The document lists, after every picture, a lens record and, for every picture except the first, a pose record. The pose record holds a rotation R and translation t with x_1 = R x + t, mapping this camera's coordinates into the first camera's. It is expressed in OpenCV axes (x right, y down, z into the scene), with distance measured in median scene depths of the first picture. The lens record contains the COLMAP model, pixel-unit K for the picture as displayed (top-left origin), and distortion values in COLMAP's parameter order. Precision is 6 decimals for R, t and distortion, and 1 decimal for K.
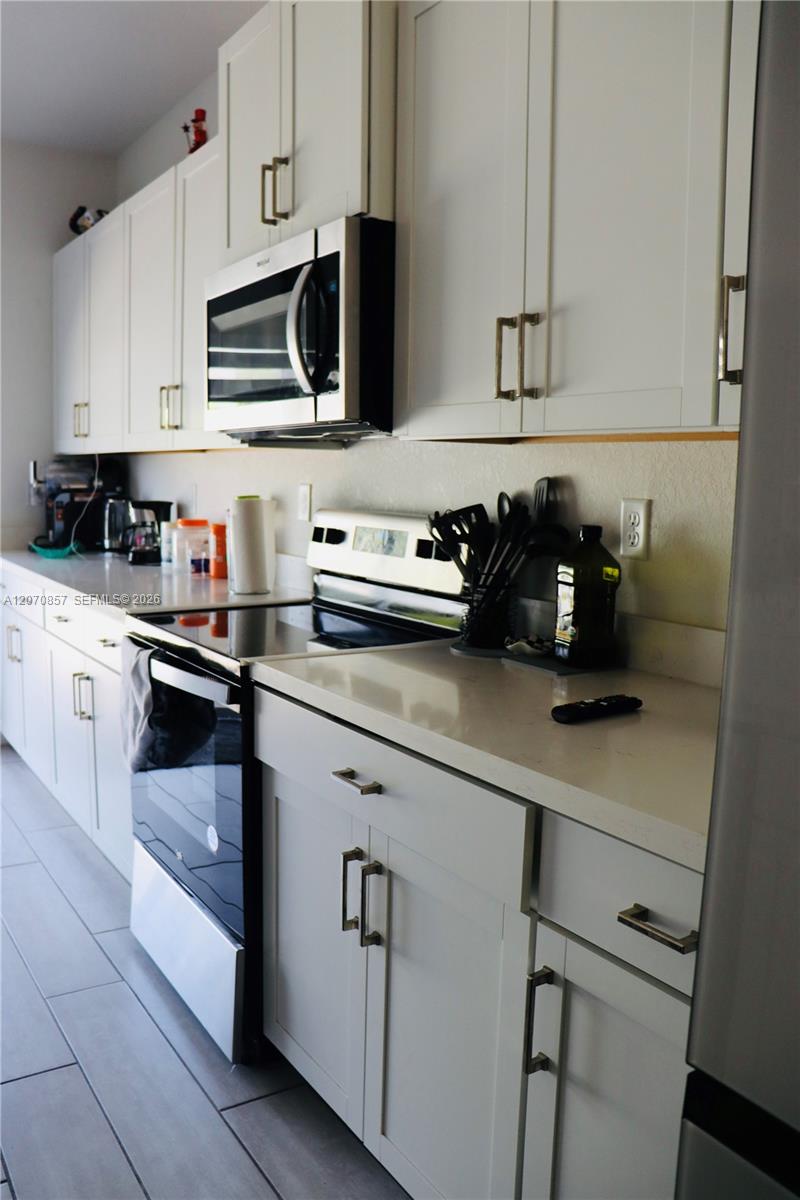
lens RADIAL K [[995.7, 0, 400.0], [0, 995.7, 600.0], [0, 0, 1]] dist [-0.173009, 0.162198]
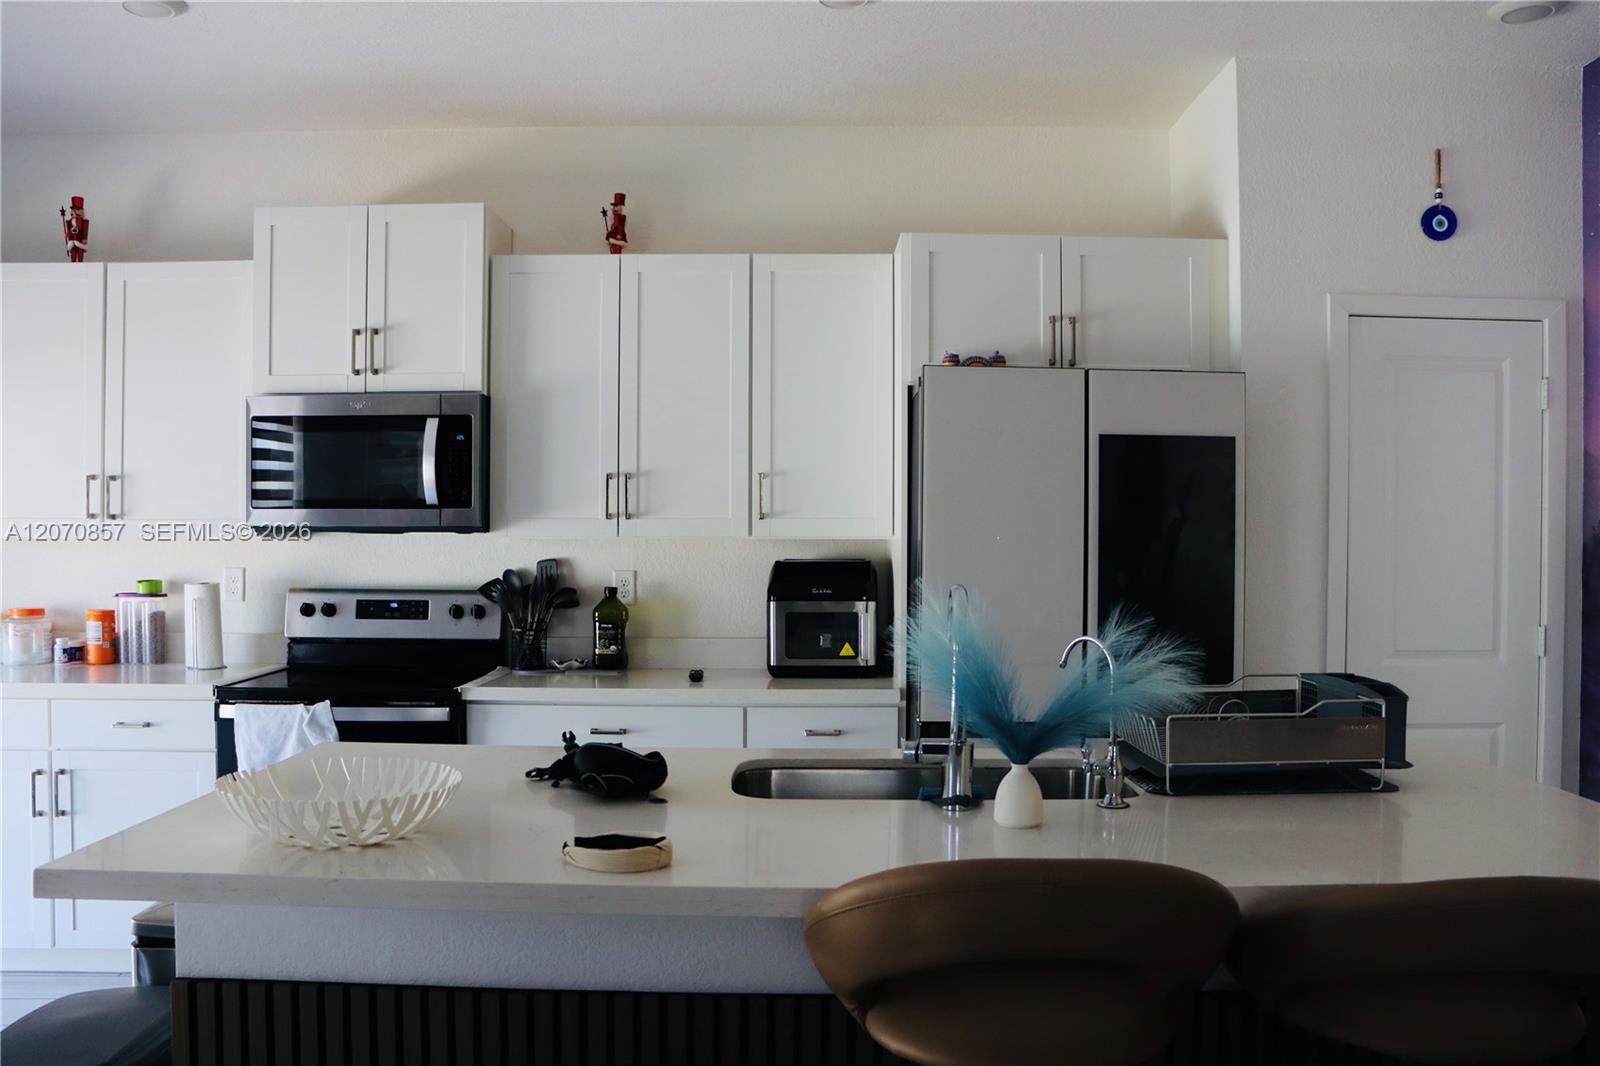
lens RADIAL K [[1311.9, 0, 809.5], [0, 1311.9, 545.1], [0, 0, 1]] dist [-0.175068, 0.166181]
pose [[0.535439, -0.019226, 0.844355, -1.387633], [0.112750, 0.992419, -0.048902, 0.001933], [-0.837014, 0.121385, 0.533548, -0.460189]]
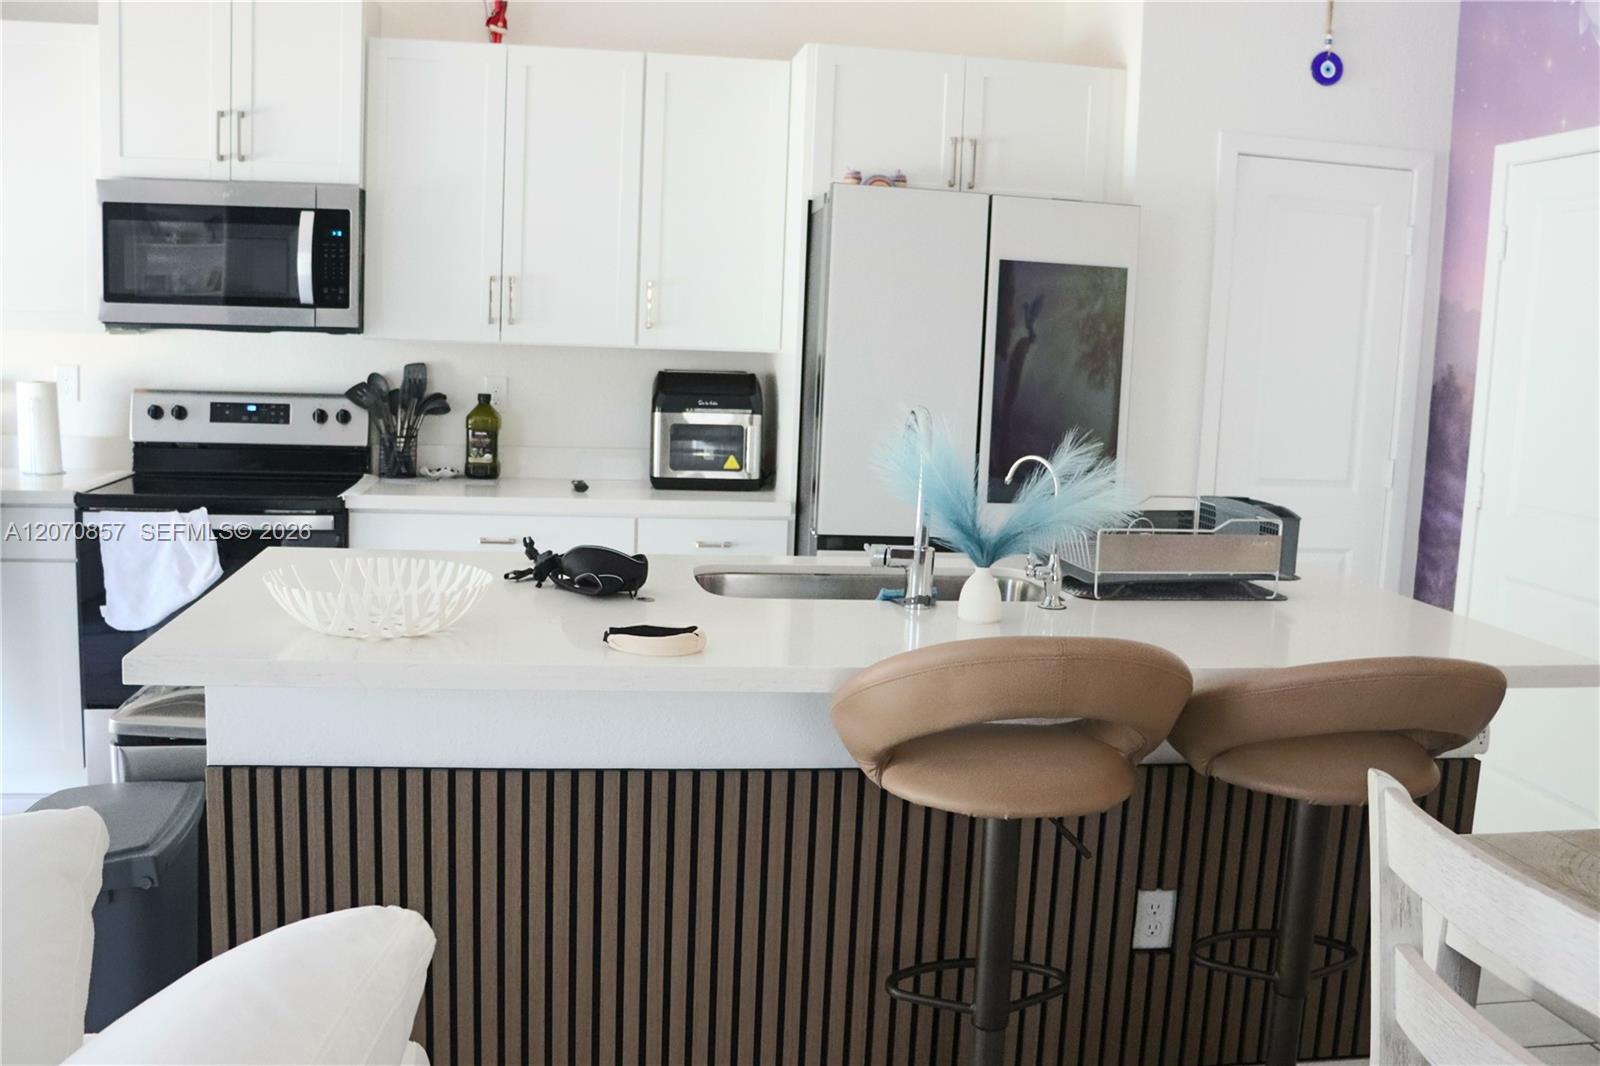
lens RADIAL K [[1469.4, 0, 800.0], [0, 1469.4, 533.0], [0, 0, 1]] dist [-0.177809, 0.187757]
pose [[0.395069, -0.119439, 0.910854, -1.668000], [0.085152, 0.992004, 0.093147, -0.022897], [-0.914697, 0.040762, 0.402080, -0.413480]]
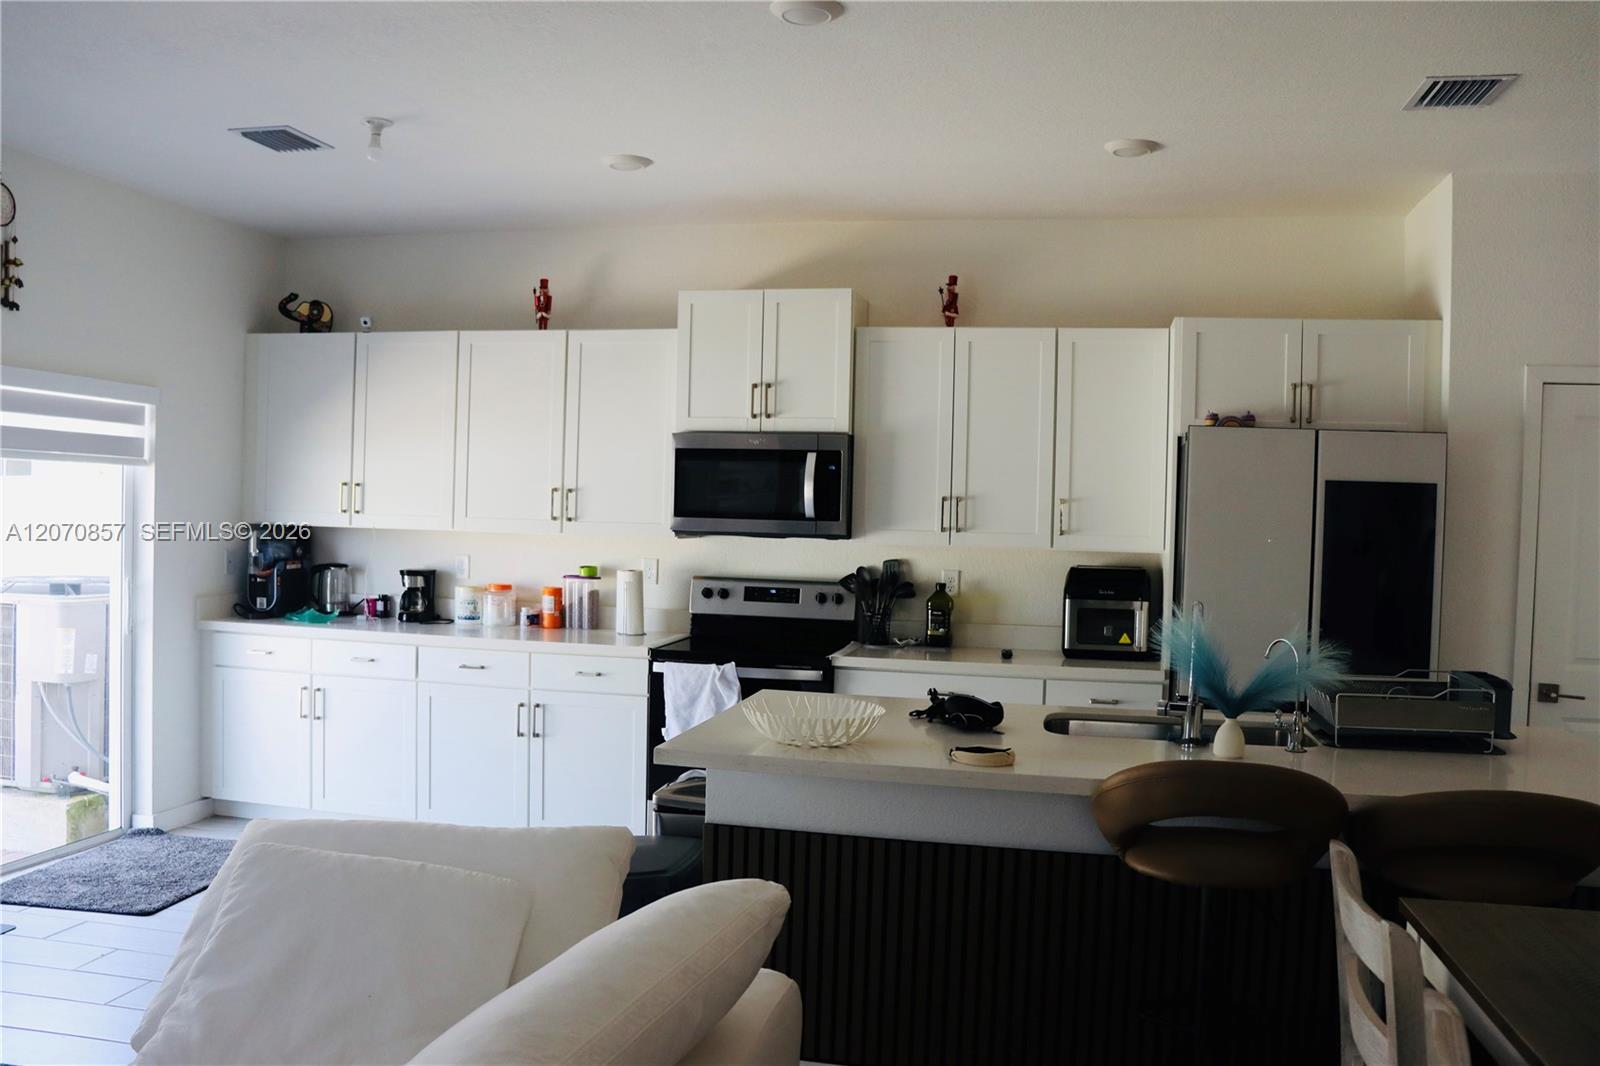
lens RADIAL K [[1327.6, 0, 804.2], [0, 1327.6, 526.0], [0, 0, 1]] dist [-0.173009, 0.162198]
pose [[0.704004, -0.006579, 0.710165, -1.917011], [0.075231, 0.995022, -0.065359, -0.028045], [-0.706200, 0.099439, 0.700995, -0.789054]]
